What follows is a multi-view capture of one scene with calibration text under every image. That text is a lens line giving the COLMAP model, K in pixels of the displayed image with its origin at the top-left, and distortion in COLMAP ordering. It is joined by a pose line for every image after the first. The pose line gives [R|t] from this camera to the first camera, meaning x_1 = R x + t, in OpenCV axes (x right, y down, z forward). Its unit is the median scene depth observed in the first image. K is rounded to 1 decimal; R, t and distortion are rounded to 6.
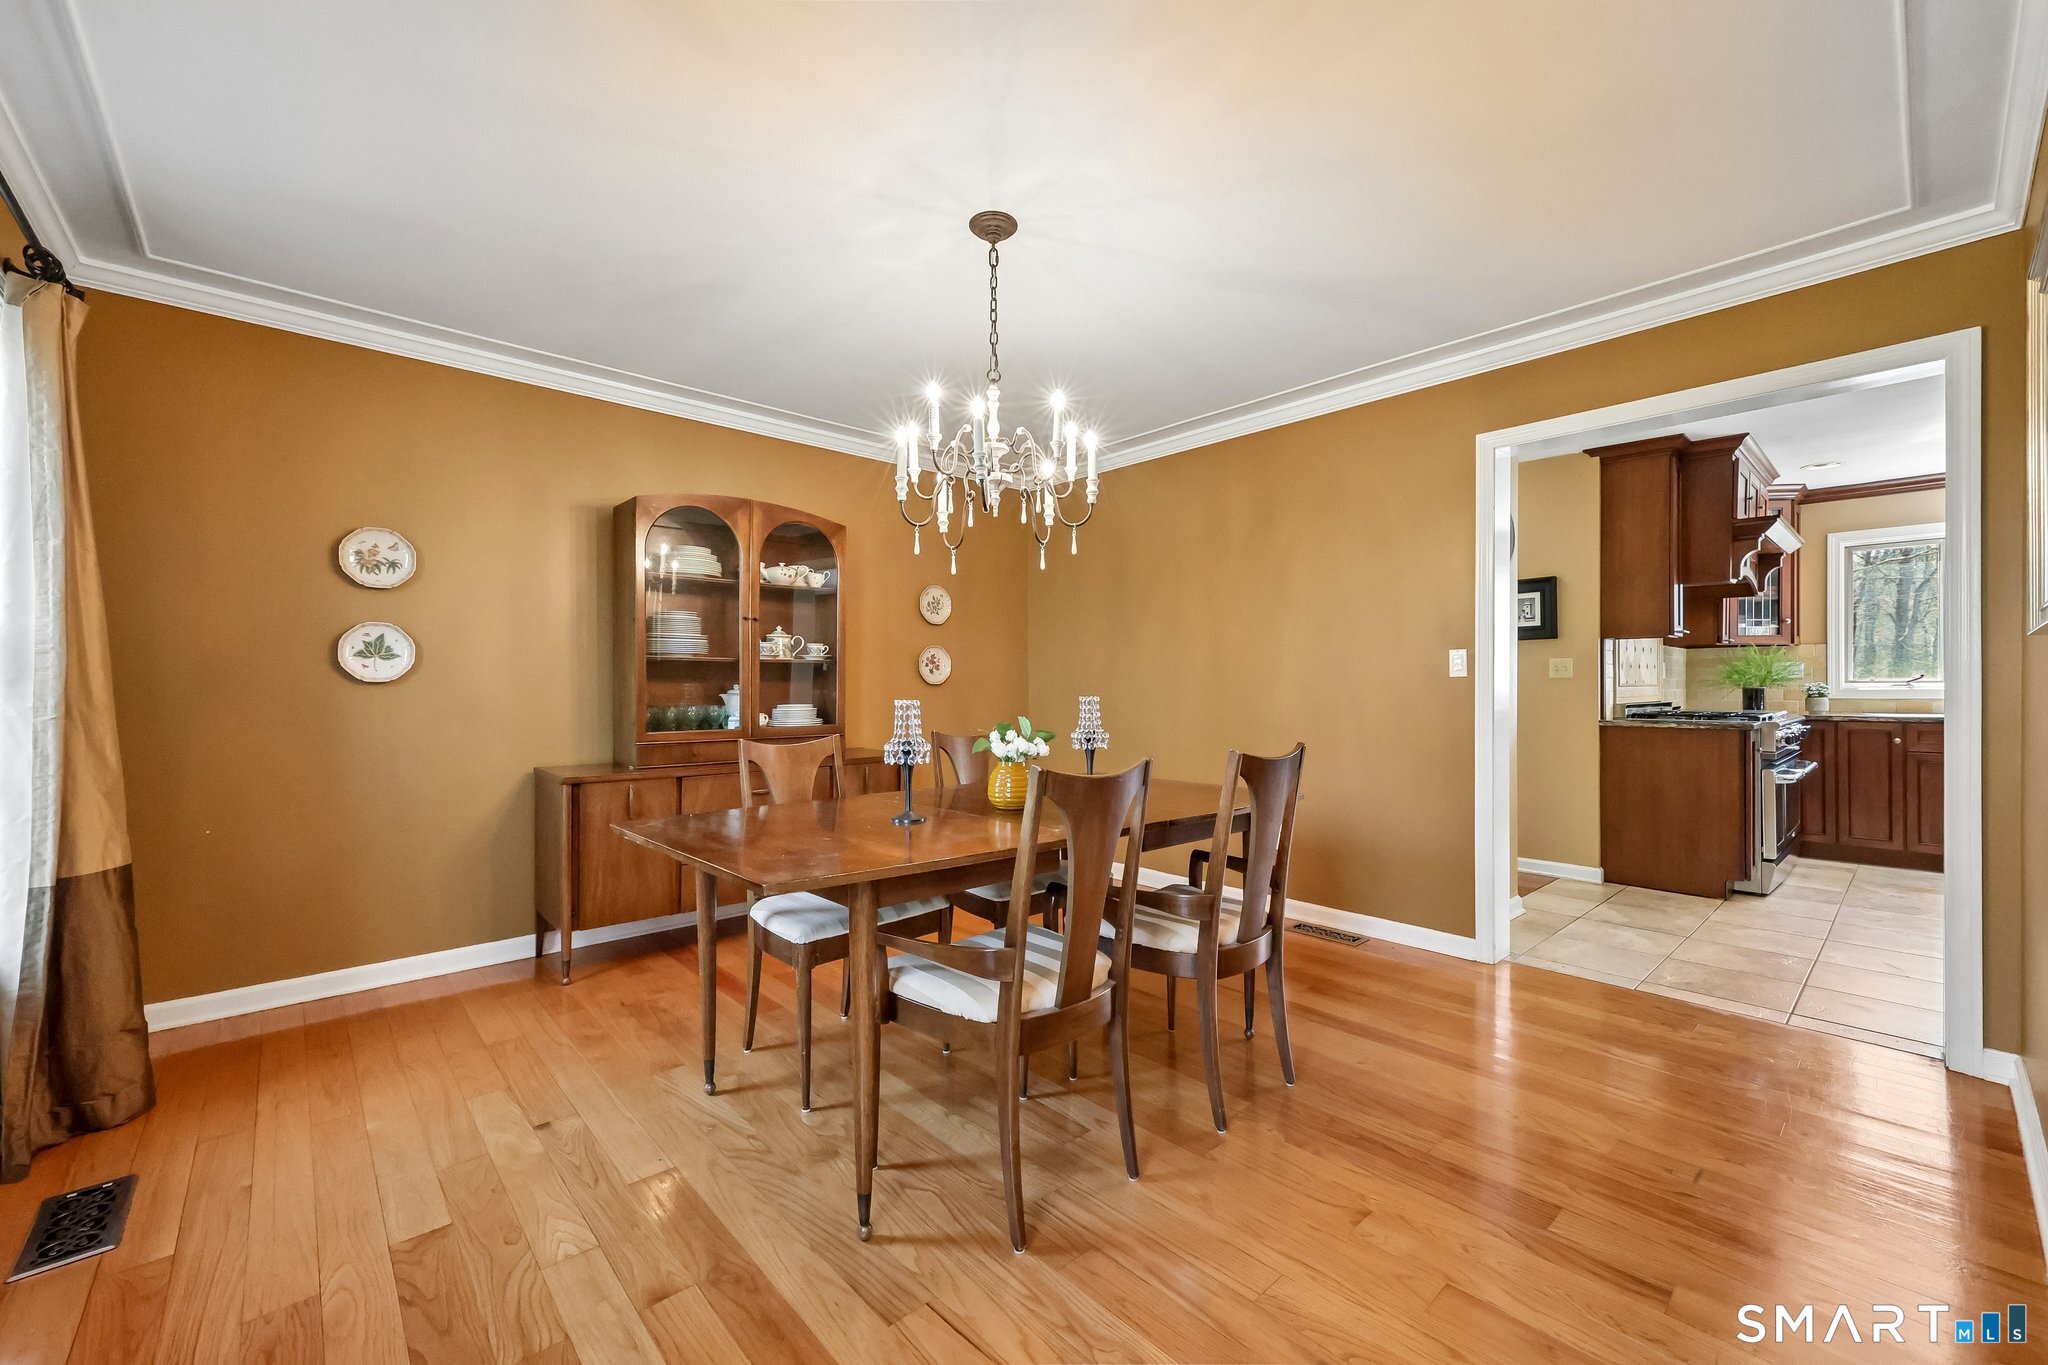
lens RADIAL K [[811.7, 0, 1055.8], [0, 811.7, 686.6], [0, 0, 1]] dist [0.015640, 0.000023]
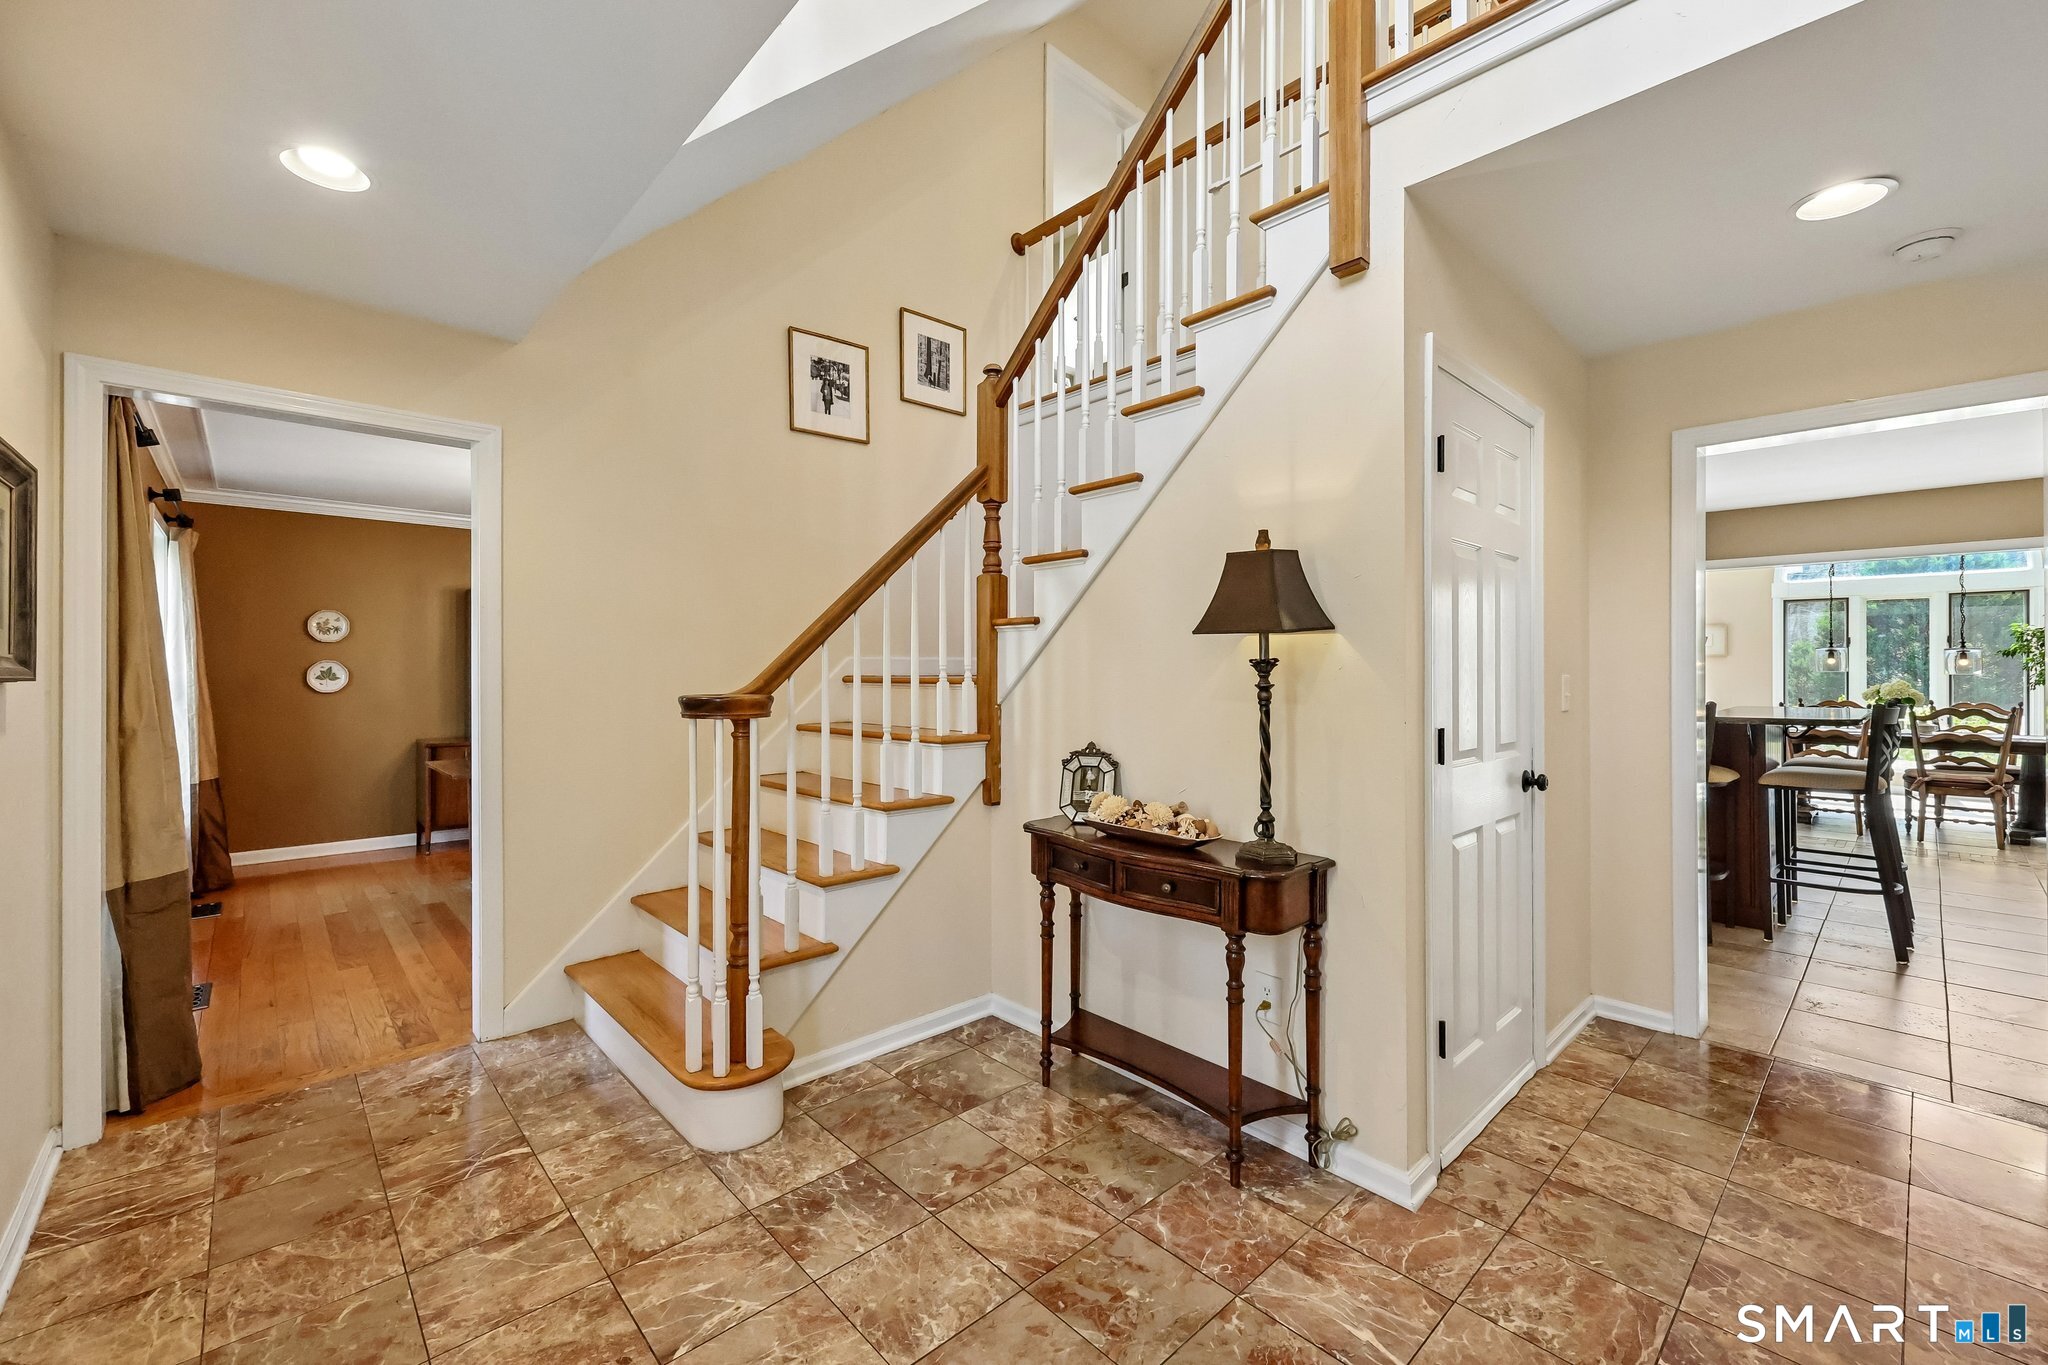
lens RADIAL K [[838.8, 0, 1029.7], [0, 838.8, 669.8], [0, 0, 1]] dist [0.000899, 0.000108]
pose [[0.999899, 0.001341, -0.014180, 0.802092], [-0.001336, 0.999999, 0.000411, -0.060150], [0.014180, -0.000392, 0.999899, -0.893693]]
